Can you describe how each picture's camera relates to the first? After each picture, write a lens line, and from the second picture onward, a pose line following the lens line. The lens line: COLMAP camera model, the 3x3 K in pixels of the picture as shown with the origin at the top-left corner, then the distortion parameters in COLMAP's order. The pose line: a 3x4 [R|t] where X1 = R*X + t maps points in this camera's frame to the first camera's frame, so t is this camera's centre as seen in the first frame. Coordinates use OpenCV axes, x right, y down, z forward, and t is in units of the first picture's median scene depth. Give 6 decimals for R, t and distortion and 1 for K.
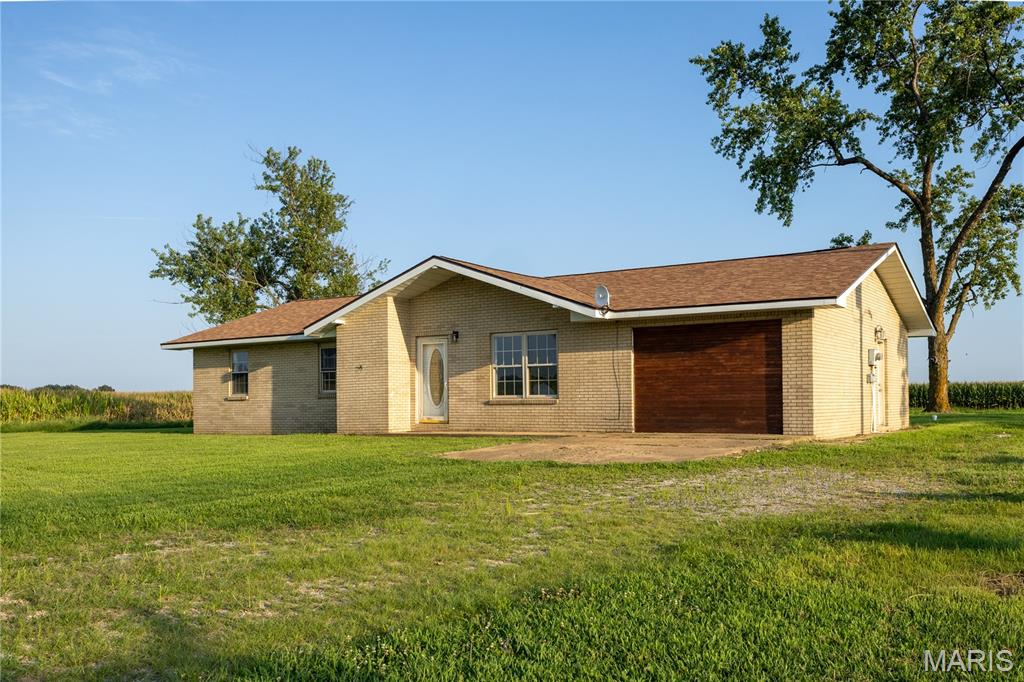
lens RADIAL K [[891.8, 0, 512.0], [0, 891.8, 341.0], [0, 0, 1]] dist [-0.090895, 0.002338]
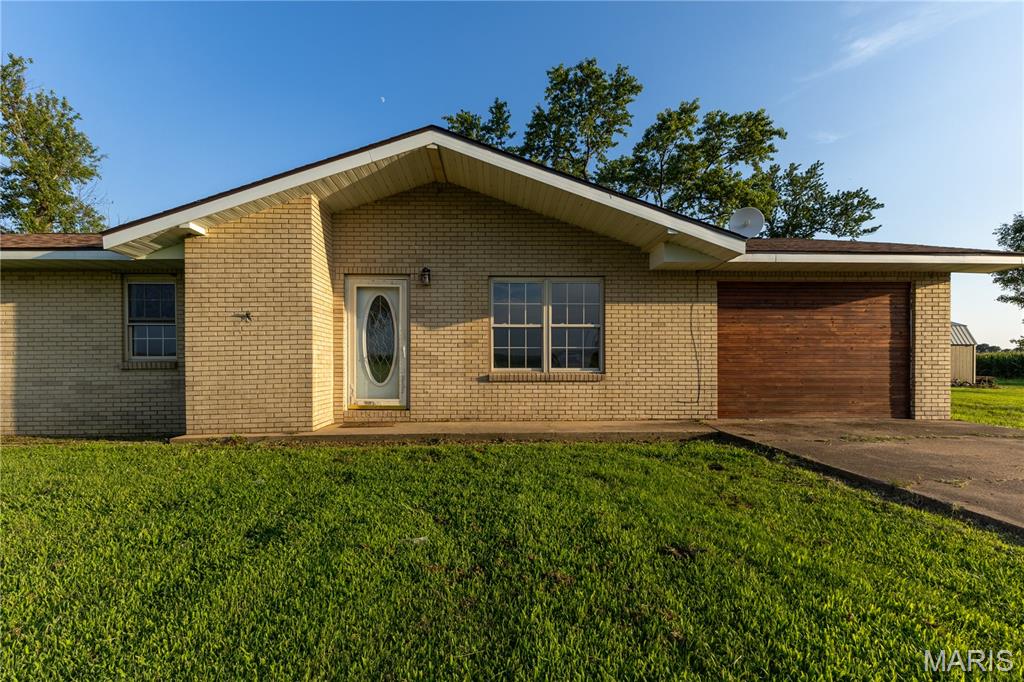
lens RADIAL K [[462.5, 0, 508.8], [0, 462.5, 358.1], [0, 0, 1]] dist [0.002282, 0.000270]
pose [[0.819537, 0.022595, 0.572580, -0.212785], [-0.045245, 0.998654, 0.025350, 0.044169], [-0.571237, -0.046681, 0.819457, 0.706261]]
